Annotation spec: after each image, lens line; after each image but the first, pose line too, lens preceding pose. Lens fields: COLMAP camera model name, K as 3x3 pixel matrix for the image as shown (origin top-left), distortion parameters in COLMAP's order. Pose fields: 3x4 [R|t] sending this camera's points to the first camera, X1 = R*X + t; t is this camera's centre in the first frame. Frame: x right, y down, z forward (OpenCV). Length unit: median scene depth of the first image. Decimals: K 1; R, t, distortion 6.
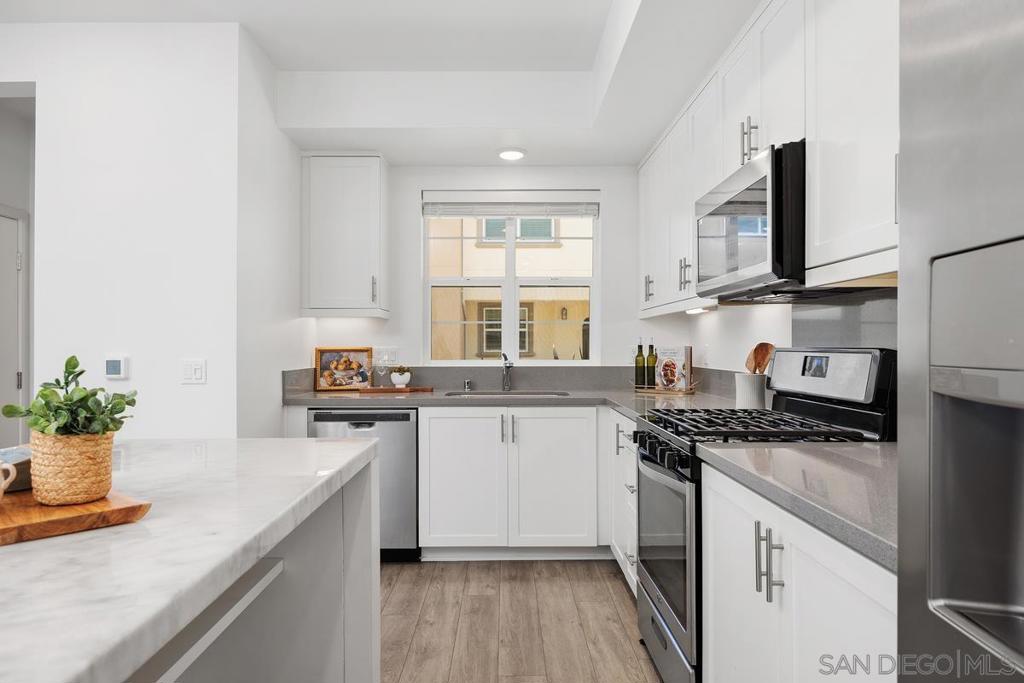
lens RADIAL K [[639.7, 0, 512.0], [0, 639.7, 341.5], [0, 0, 1]] dist [-0.000445, -0.000635]
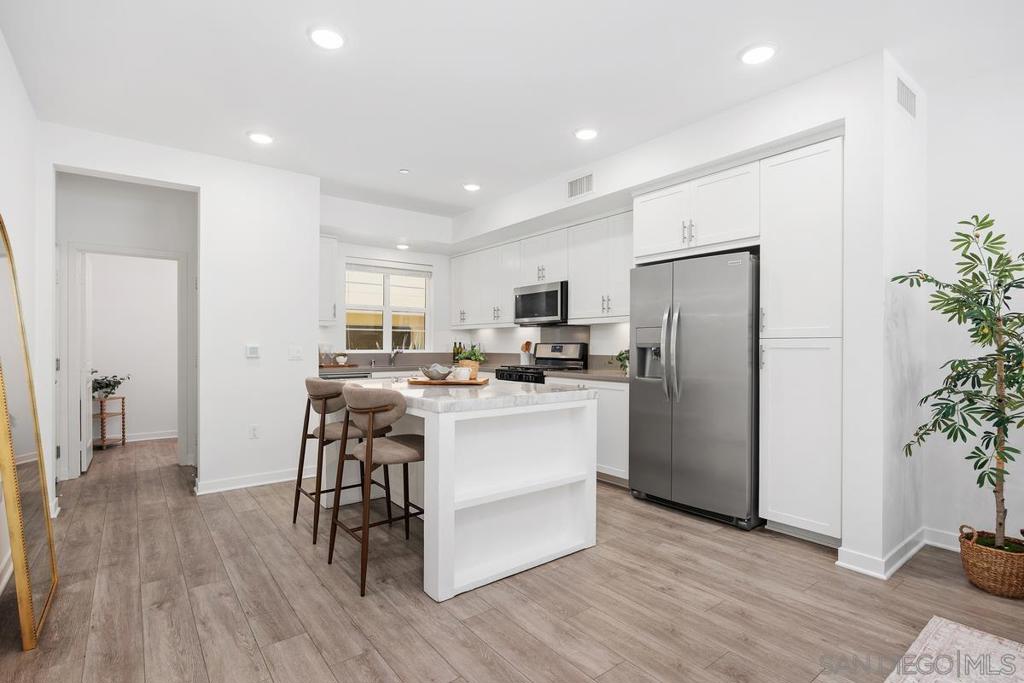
lens RADIAL K [[504.4, 0, 508.6], [0, 504.4, 345.8], [0, 0, 1]] dist [-0.001689, -0.000584]
pose [[0.798725, 0.004501, 0.601680, -0.673174], [-0.007633, 0.999967, 0.002652, 0.011464], [-0.601648, -0.006711, 0.798733, -0.450281]]
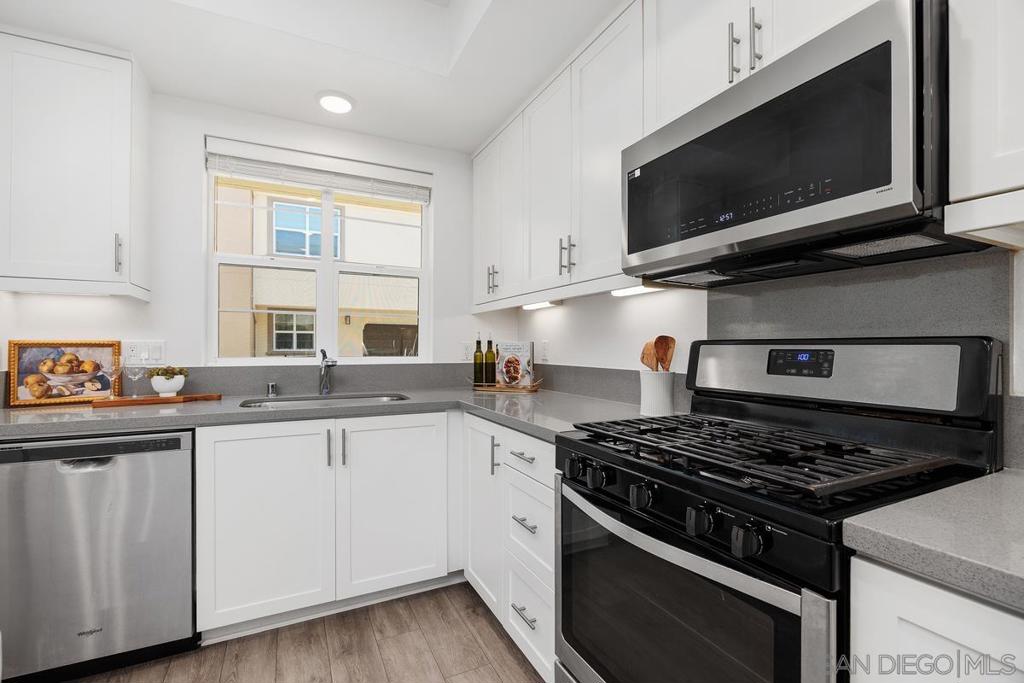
lens RADIAL K [[446.6, 0, 507.0], [0, 446.6, 348.0], [0, 0, 1]] dist [-0.005165, -0.000257]
pose [[0.901914, 0.002511, 0.431909, -0.047484], [-0.006219, 0.999955, 0.007171, 0.011697], [-0.431872, -0.009154, 0.901889, 0.389693]]
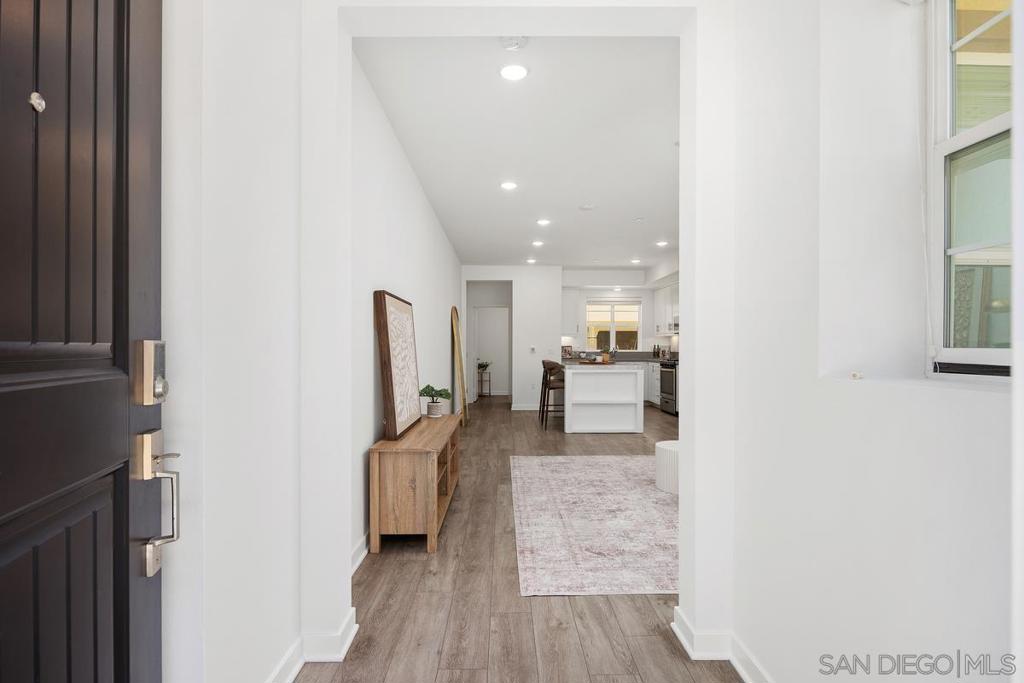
lens RADIAL K [[514.2, 0, 513.3], [0, 514.2, 350.0], [0, 0, 1]] dist [0.000044, 0.000145]
pose [[0.999819, 0.004645, 0.018442, -0.600206], [-0.004815, 0.999946, 0.009213, 0.010484], [-0.018398, -0.009301, 0.999787, -1.710158]]
